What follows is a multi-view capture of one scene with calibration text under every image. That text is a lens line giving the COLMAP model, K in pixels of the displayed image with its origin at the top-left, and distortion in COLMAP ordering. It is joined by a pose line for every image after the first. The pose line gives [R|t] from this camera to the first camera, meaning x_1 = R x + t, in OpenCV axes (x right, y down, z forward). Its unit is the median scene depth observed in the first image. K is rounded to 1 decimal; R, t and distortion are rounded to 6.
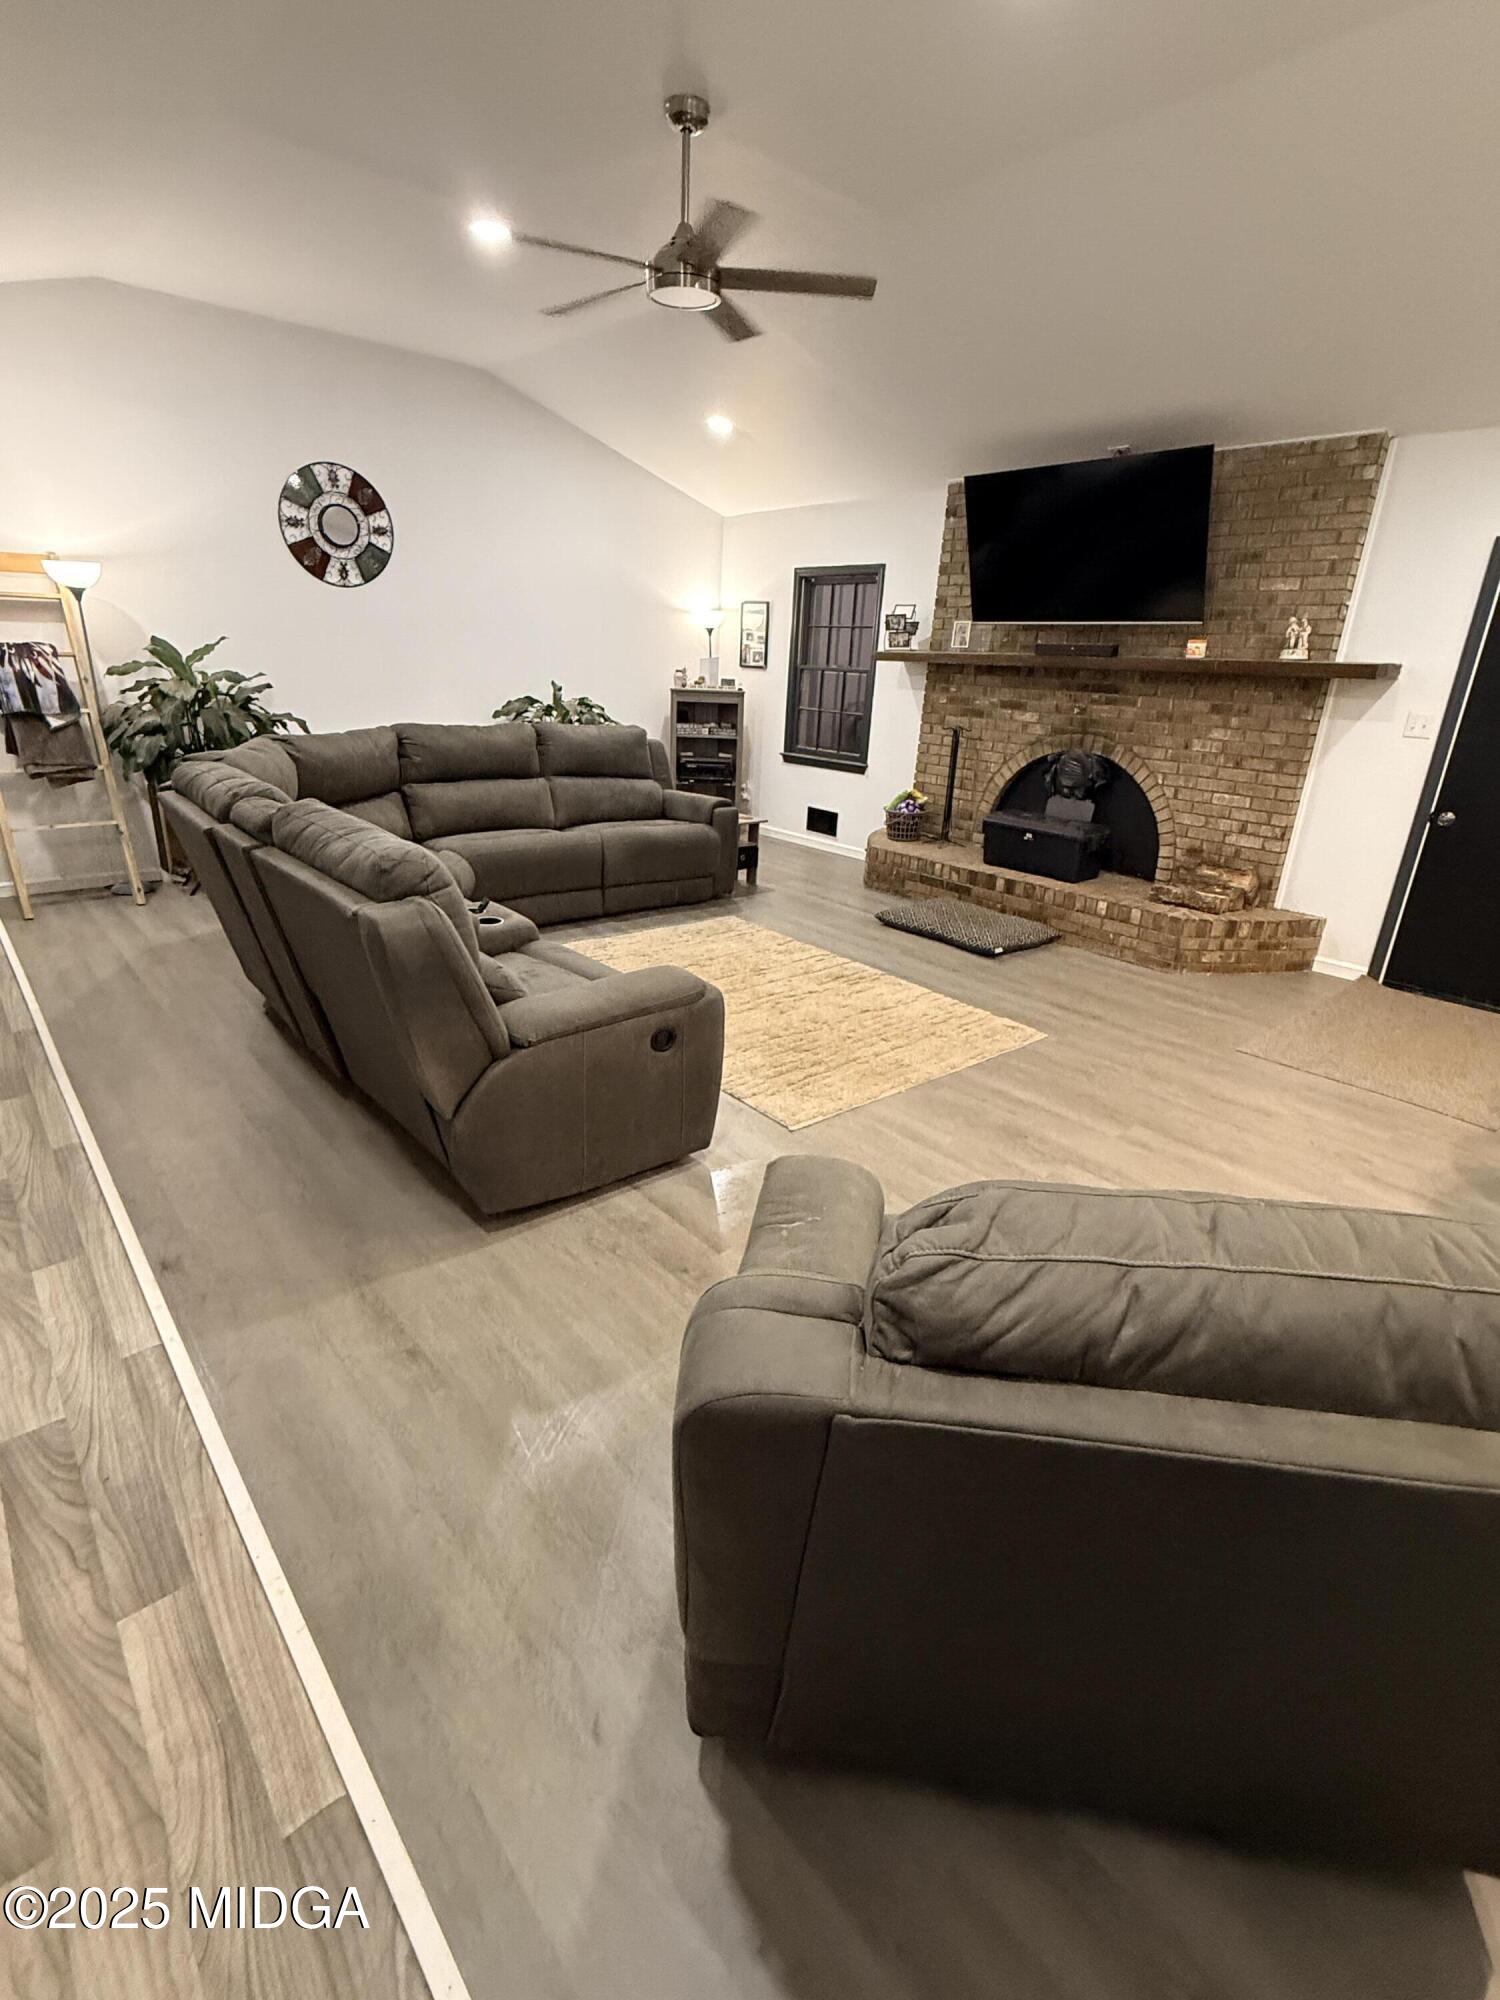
lens RADIAL K [[938.5, 0, 750.4], [0, 938.5, 999.8], [0, 0, 1]] dist [-0.002360, 0.000125]
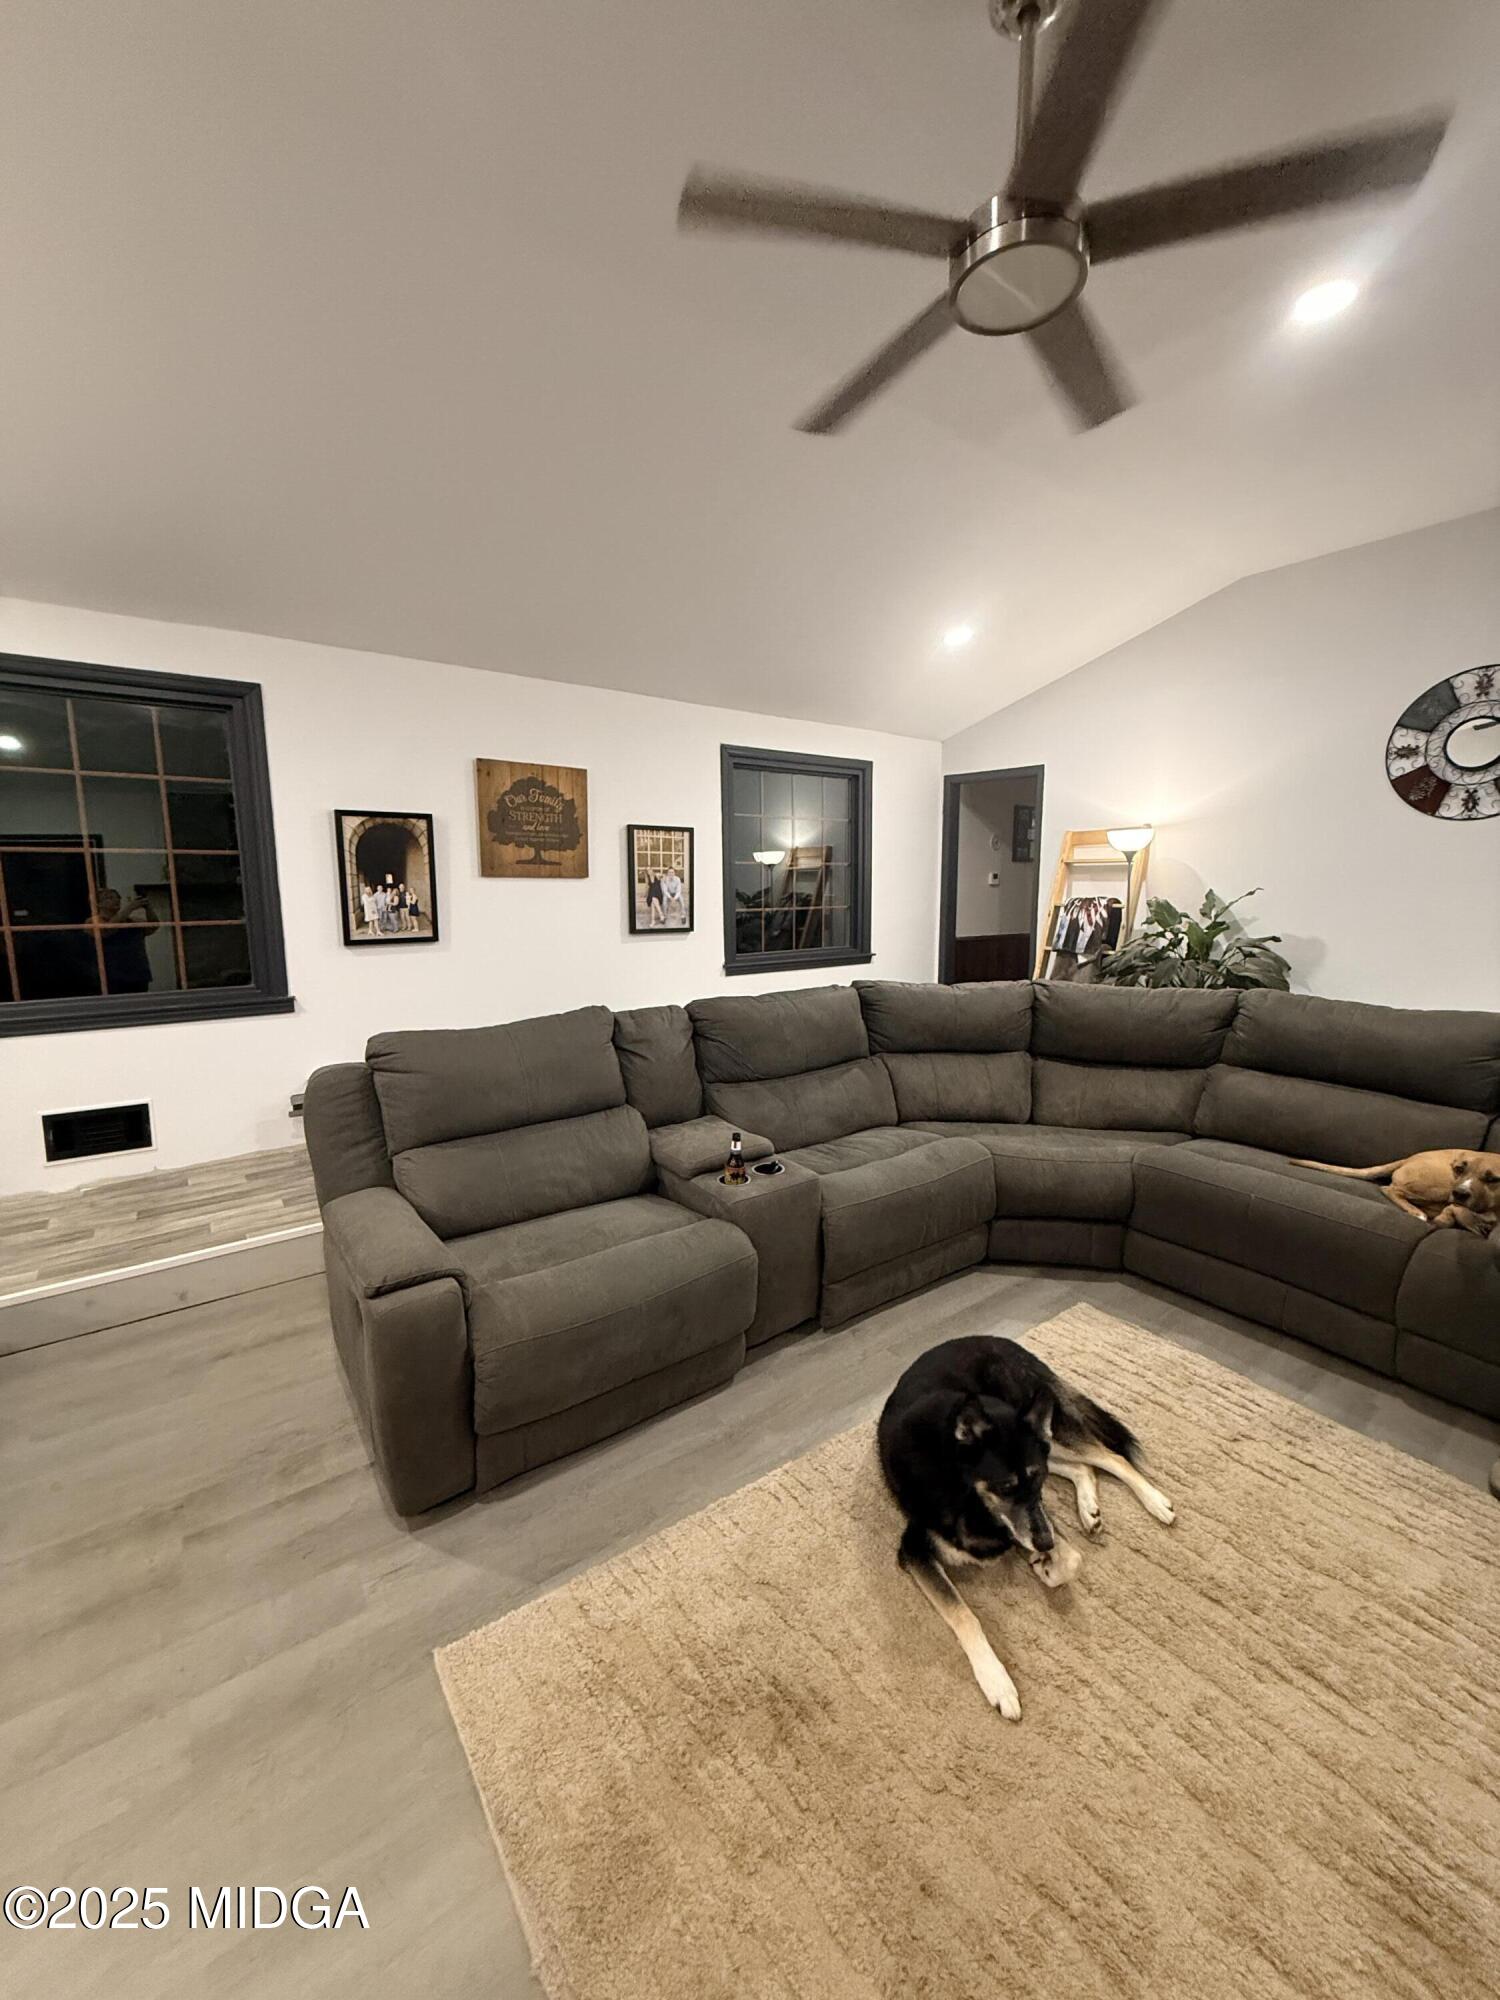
lens RADIAL K [[792.0, 0, 750.4], [0, 792.0, 996.8], [0, 0, 1]] dist [-0.001463, -0.000985]
pose [[-0.072333, 0.104549, -0.991886, 0.256339], [-0.351629, 0.927964, 0.123454, -0.198764], [0.933341, 0.357705, -0.030360, 0.568824]]
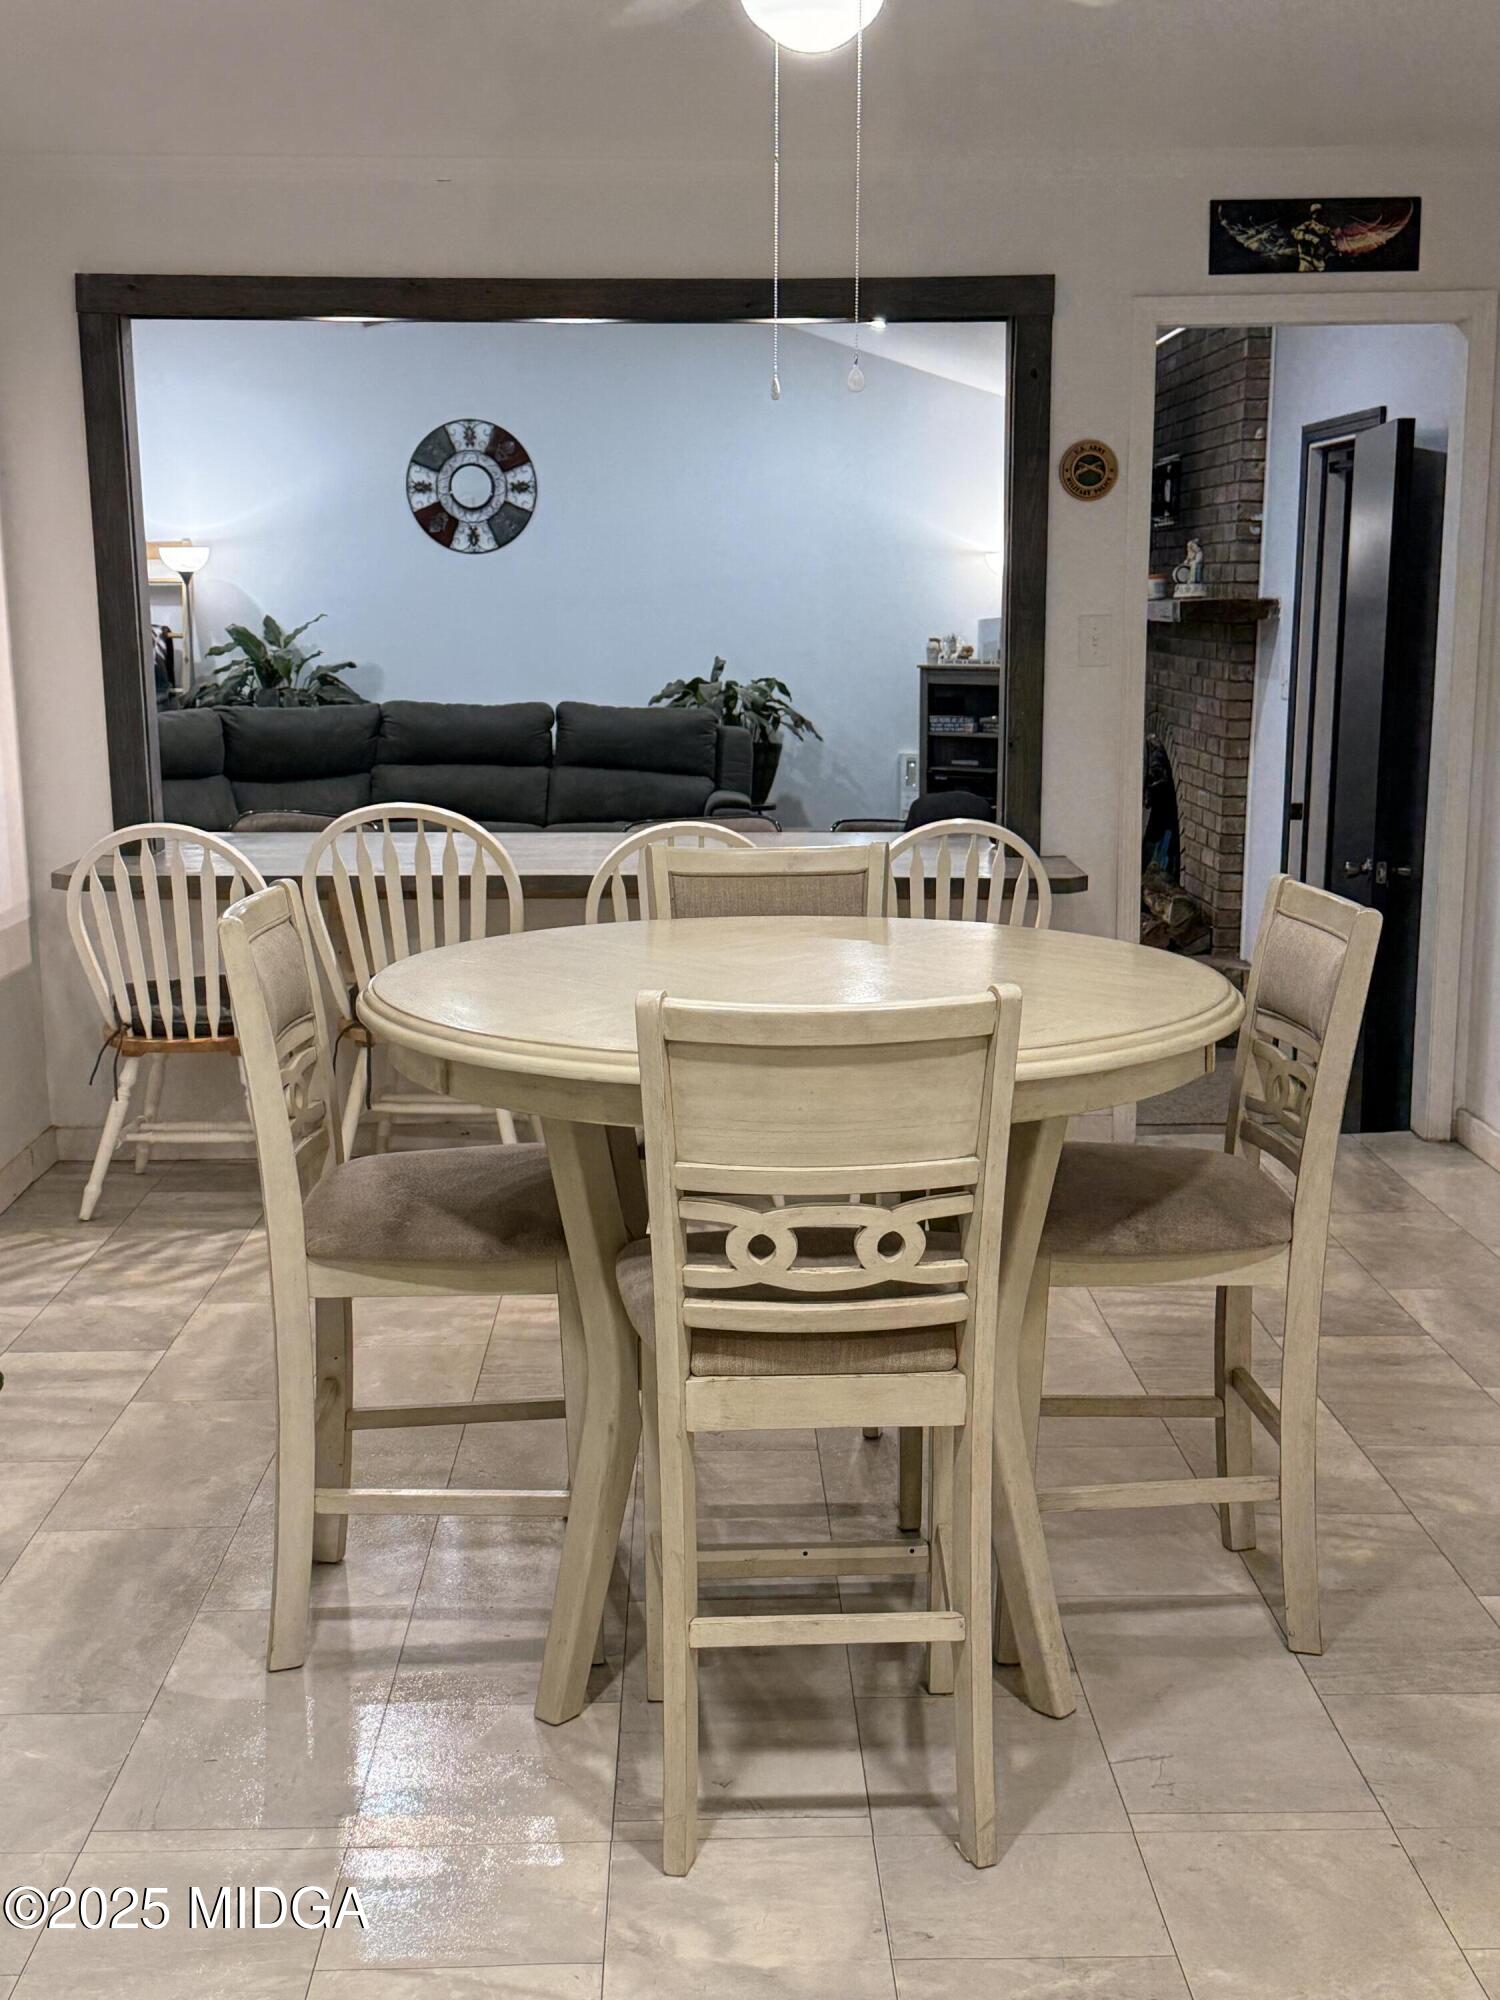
lens RADIAL K [[2392.0, 0, 763.4], [0, 2392.0, 1008.8], [0, 0, 1]] dist [0.110946, 0.000000]
pose [[0.771160, 0.071479, -0.632617, 1.239326], [-0.191659, 0.973645, -0.123621, 0.188801], [0.607108, 0.216578, 0.764535, -0.437420]]
